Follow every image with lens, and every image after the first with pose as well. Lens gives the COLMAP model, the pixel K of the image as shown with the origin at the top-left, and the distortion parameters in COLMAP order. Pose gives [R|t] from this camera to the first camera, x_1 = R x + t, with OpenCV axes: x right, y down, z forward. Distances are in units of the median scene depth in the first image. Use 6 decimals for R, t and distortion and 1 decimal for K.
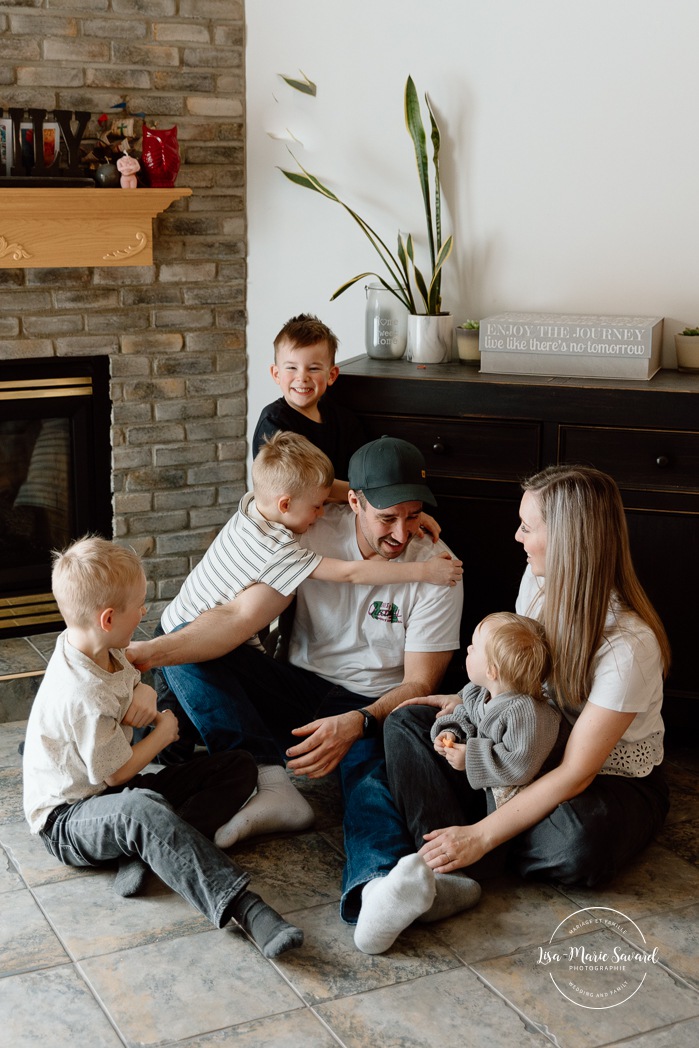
lens RADIAL K [[1467.9, 0, 349.0], [0, 1467.9, 492.1], [0, 0, 1]] dist [-0.004376, 0.000000]
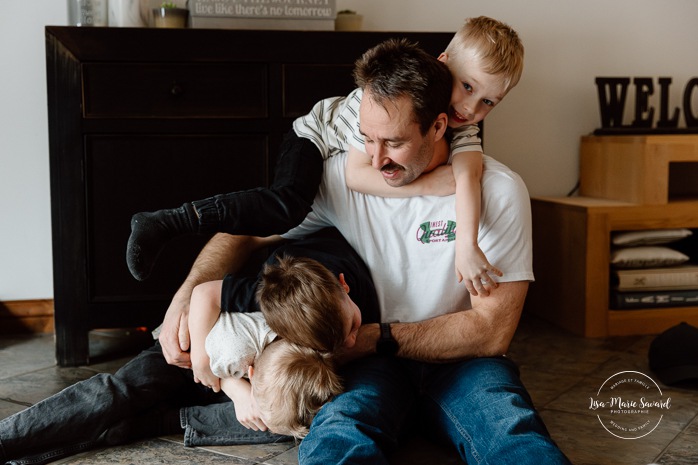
lens RADIAL K [[926.2, 0, 332.1], [0, 926.2, 240.4], [0, 0, 1]] dist [0.019818, 0.000000]
pose [[0.873182, -0.067862, 0.482648, -0.159953], [0.113456, 0.991357, -0.065871, 0.124520], [-0.474006, 0.112276, 0.873334, 0.310759]]
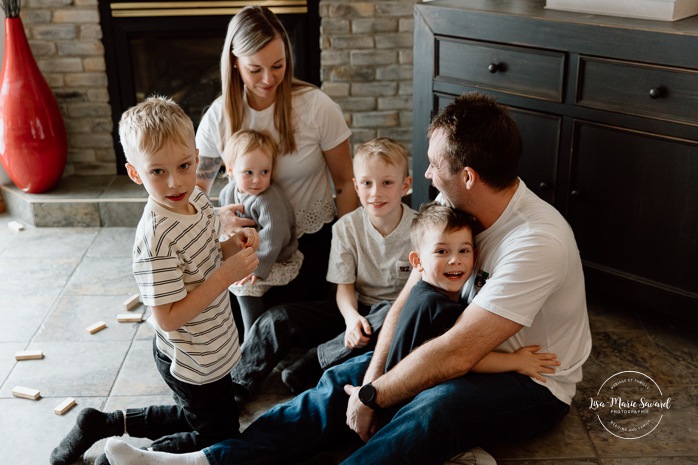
lens RADIAL K [[895.7, 0, 347.7], [0, 895.7, 230.5], [0, 0, 1]] dist [0.003042, 0.000000]
pose [[0.895696, 0.144955, -0.420378, 0.263671], [-0.066532, 0.978420, 0.195622, -0.031355], [0.439662, -0.147249, 0.886010, 0.202671]]
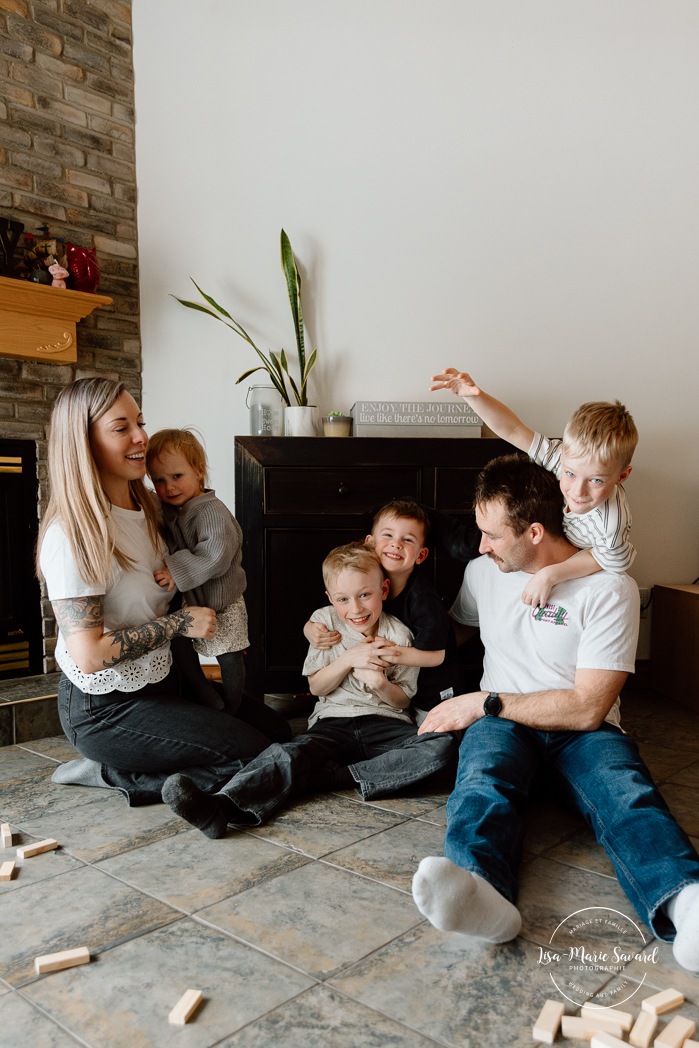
lens RADIAL K [[867.2, 0, 352.4], [0, 867.2, 602.6], [0, 0, 1]] dist [-0.002031, 0.005044]
pose [[0.929686, -0.047504, 0.365277, -0.187718], [0.081067, 0.993723, -0.077093, 0.111279], [-0.359321, 0.101284, 0.927701, 0.272324]]
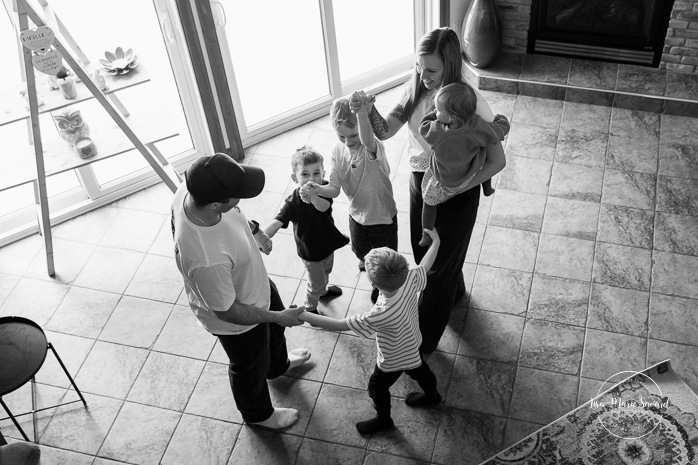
lens RADIAL K [[882.9, 0, 402.3], [0, 882.9, 243.1], [0, 0, 1]] dist [0.066709, 0.000000]
pose [[0.762739, 0.454914, -0.459655, 0.317952], [-0.094871, 0.781782, 0.616293, -0.546147], [0.639710, -0.426463, 0.639453, -0.294258]]
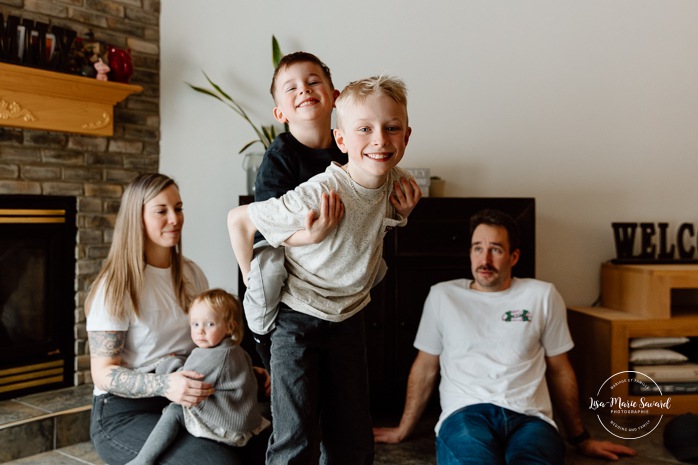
lens RADIAL K [[709.0, 0, 326.5], [0, 709.0, 218.4], [0, 0, 1]] dist [0.005950, 0.000000]
pose [[0.909689, -0.002977, 0.415279, -0.231586], [0.087766, 0.978766, -0.185239, 0.083025], [-0.405909, 0.204957, 0.890635, 0.264731]]
